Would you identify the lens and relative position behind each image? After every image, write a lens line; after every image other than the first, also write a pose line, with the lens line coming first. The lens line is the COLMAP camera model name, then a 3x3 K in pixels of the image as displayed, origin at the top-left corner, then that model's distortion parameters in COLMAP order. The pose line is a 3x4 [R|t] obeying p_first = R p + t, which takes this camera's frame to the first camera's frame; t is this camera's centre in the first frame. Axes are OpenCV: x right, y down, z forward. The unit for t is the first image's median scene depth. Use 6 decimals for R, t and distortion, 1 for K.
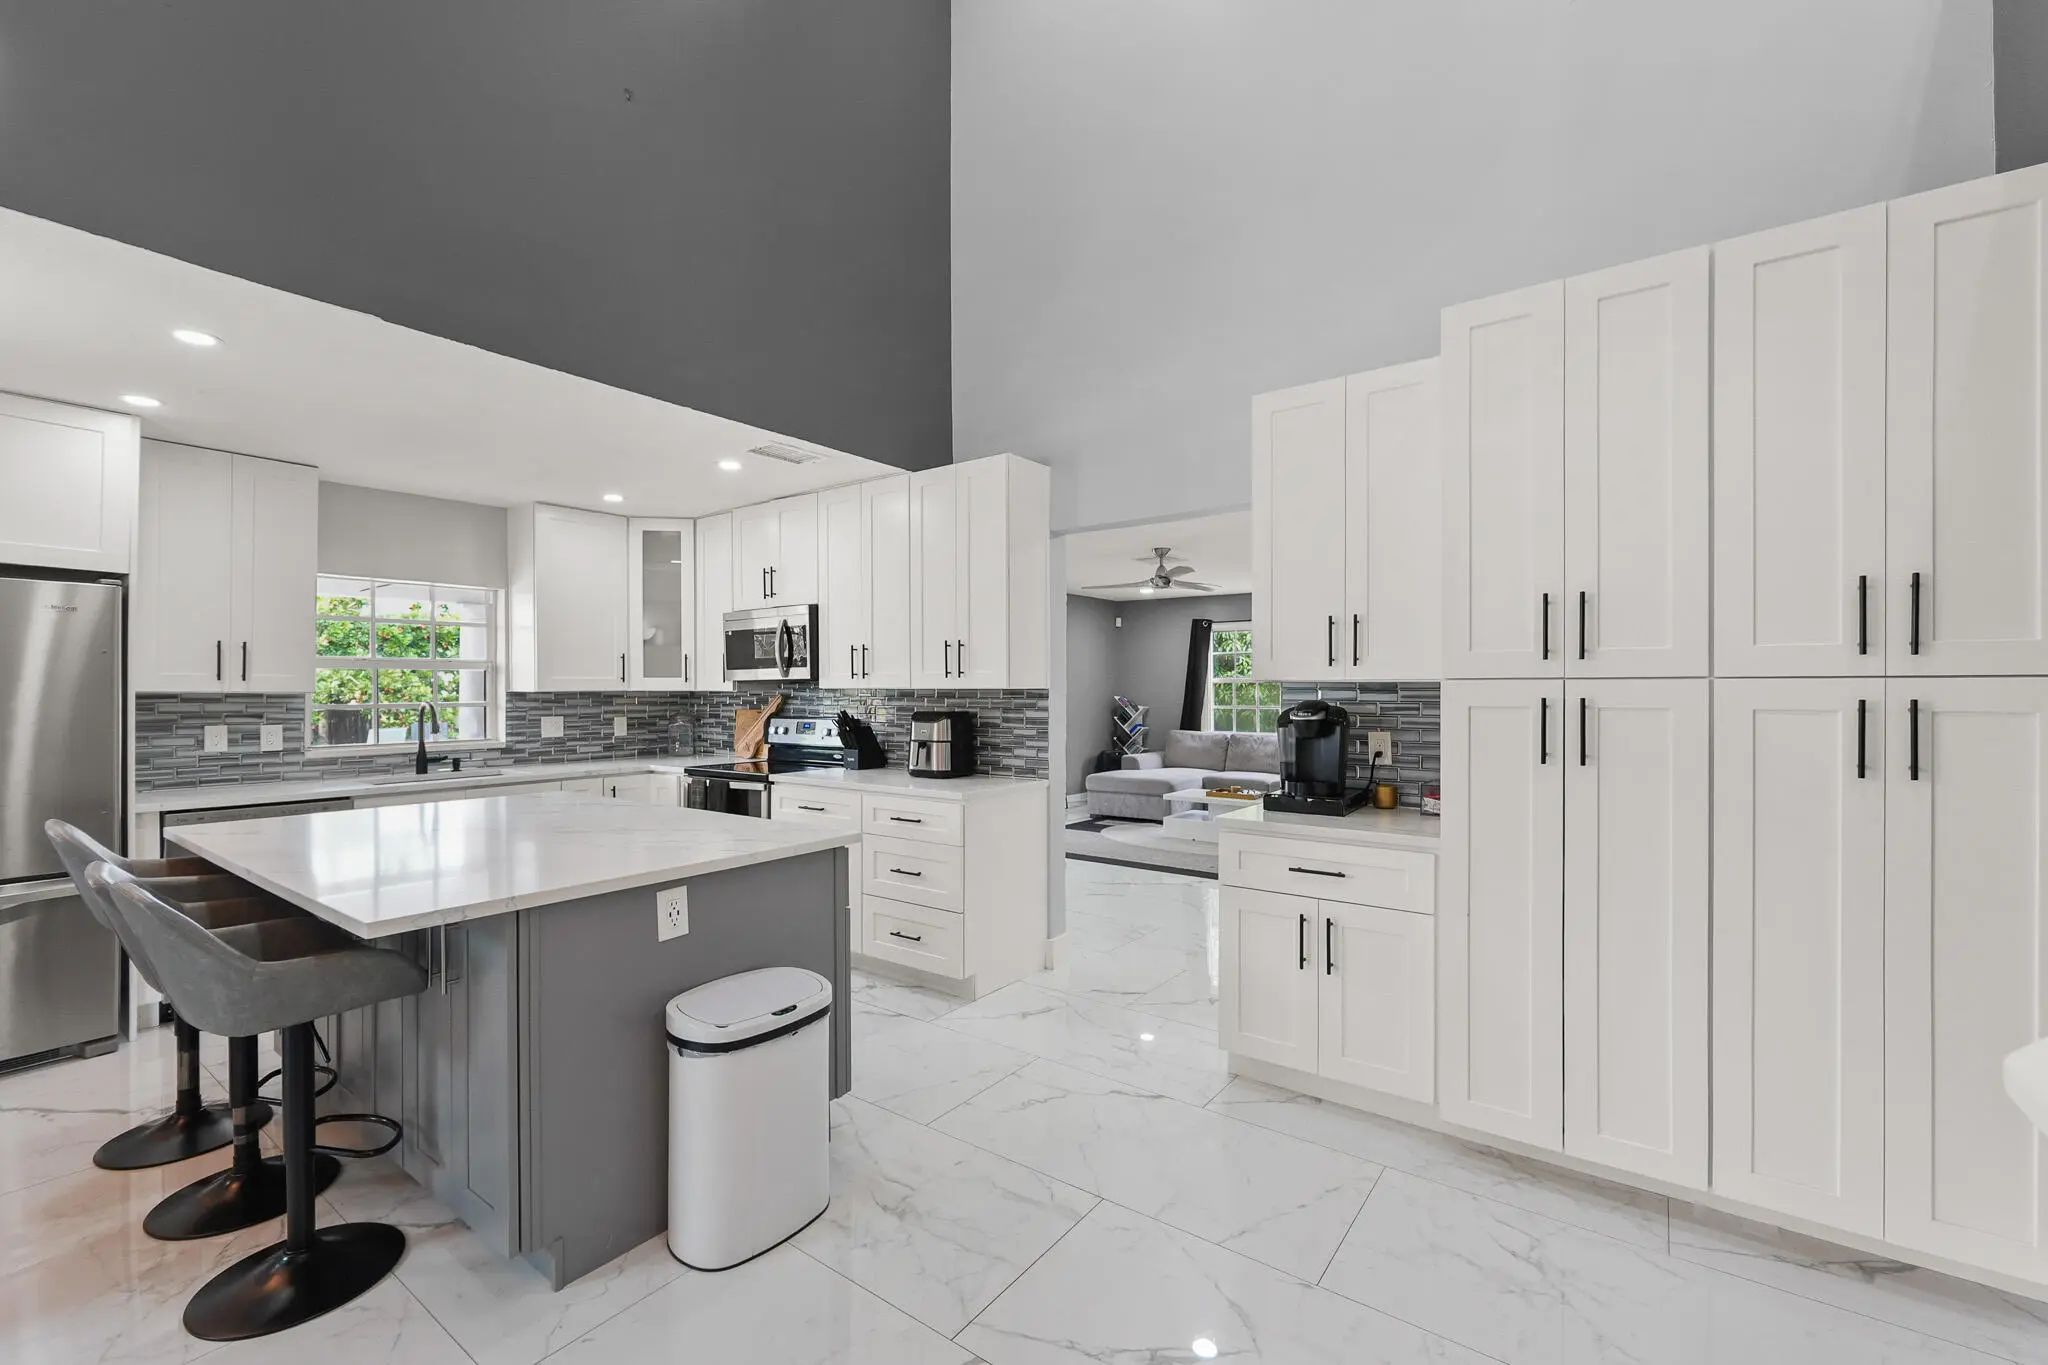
lens RADIAL K [[855.2, 0, 1021.4], [0, 855.2, 677.0], [0, 0, 1]] dist [0.000173, -0.000075]
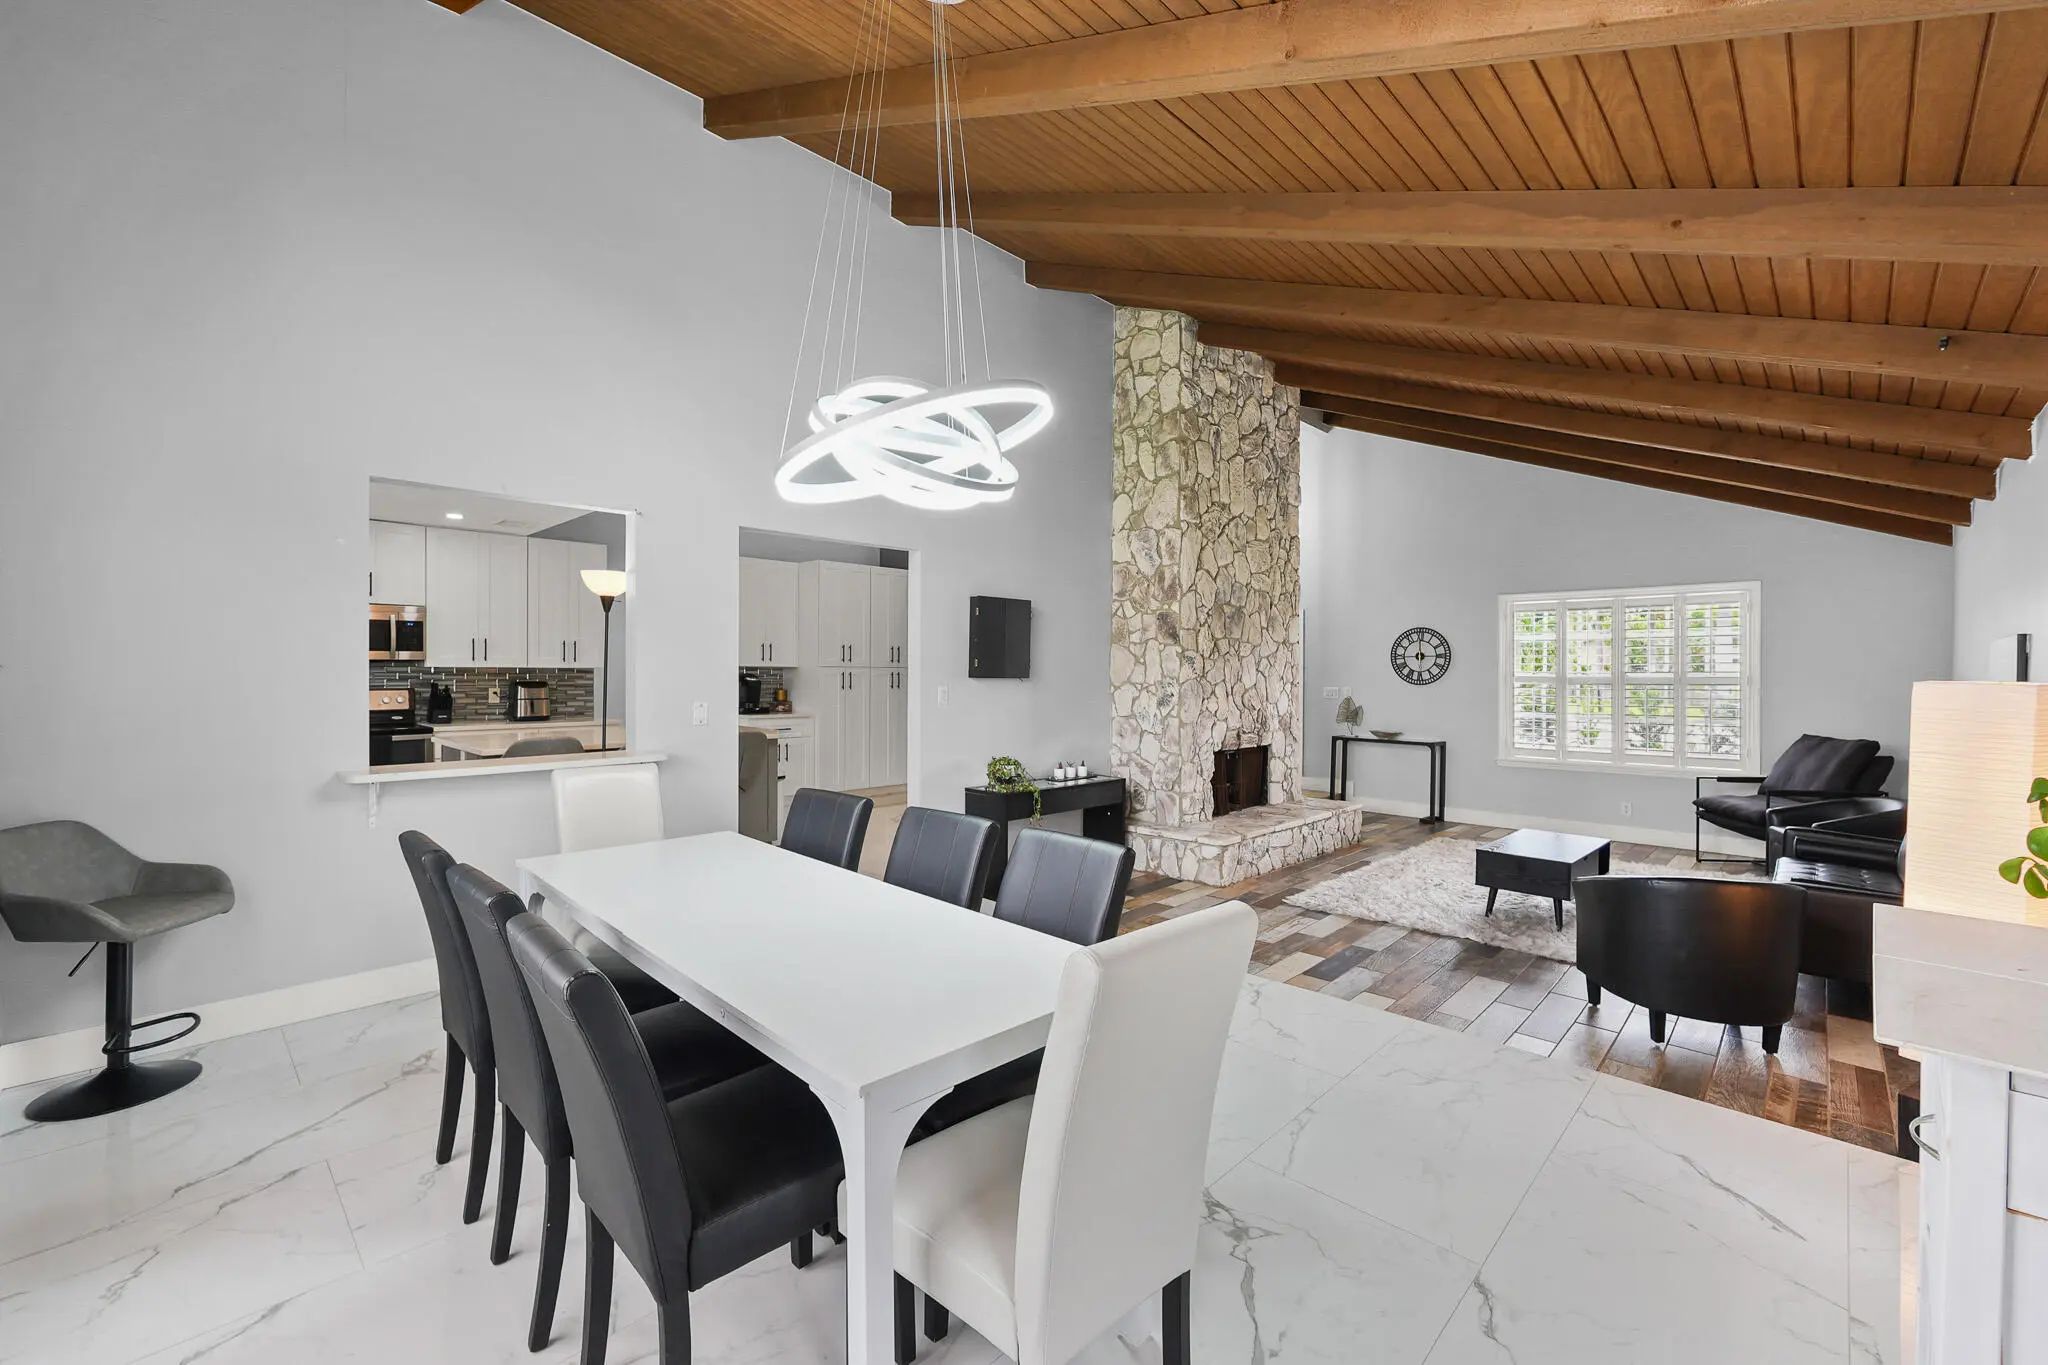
lens RADIAL K [[855.2, 0, 1021.4], [0, 855.2, 677.0], [0, 0, 1]] dist [0.000173, -0.000075]
pose [[0.159292, -0.001351, 0.987231, -1.572569], [-0.015892, 0.999866, 0.003933, 0.010742], [-0.987104, -0.016315, 0.159250, -0.194185]]
